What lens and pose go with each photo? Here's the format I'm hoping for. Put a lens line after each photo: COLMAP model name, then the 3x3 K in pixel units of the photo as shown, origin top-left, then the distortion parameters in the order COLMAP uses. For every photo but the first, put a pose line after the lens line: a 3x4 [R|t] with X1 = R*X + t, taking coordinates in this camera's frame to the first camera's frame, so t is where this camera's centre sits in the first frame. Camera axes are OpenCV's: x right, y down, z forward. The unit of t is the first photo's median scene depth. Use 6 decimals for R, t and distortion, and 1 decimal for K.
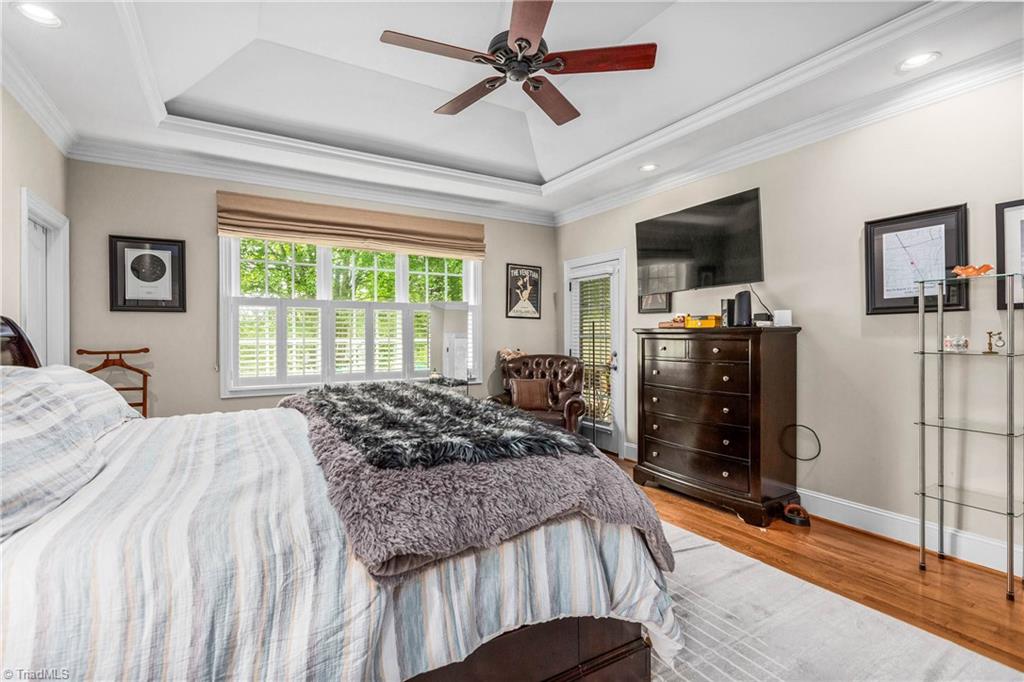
lens RADIAL K [[474.2, 0, 512.0], [0, 474.2, 337.1], [0, 0, 1]] dist [-0.007975, 0.000443]
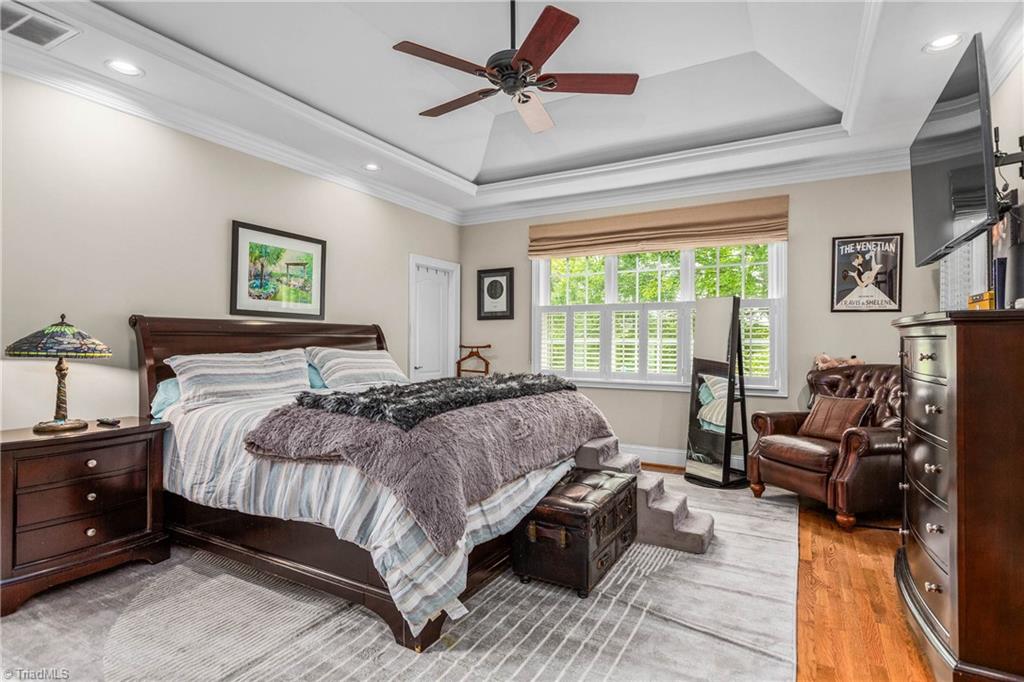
lens RADIAL K [[512.5, 0, 510.4], [0, 512.5, 341.1], [0, 0, 1]] dist [-0.003608, 0.000117]
pose [[0.498469, 0.005133, -0.866892, 0.559174], [-0.006674, 0.999976, 0.002084, 0.007265], [0.866882, 0.004747, 0.498492, 0.229229]]
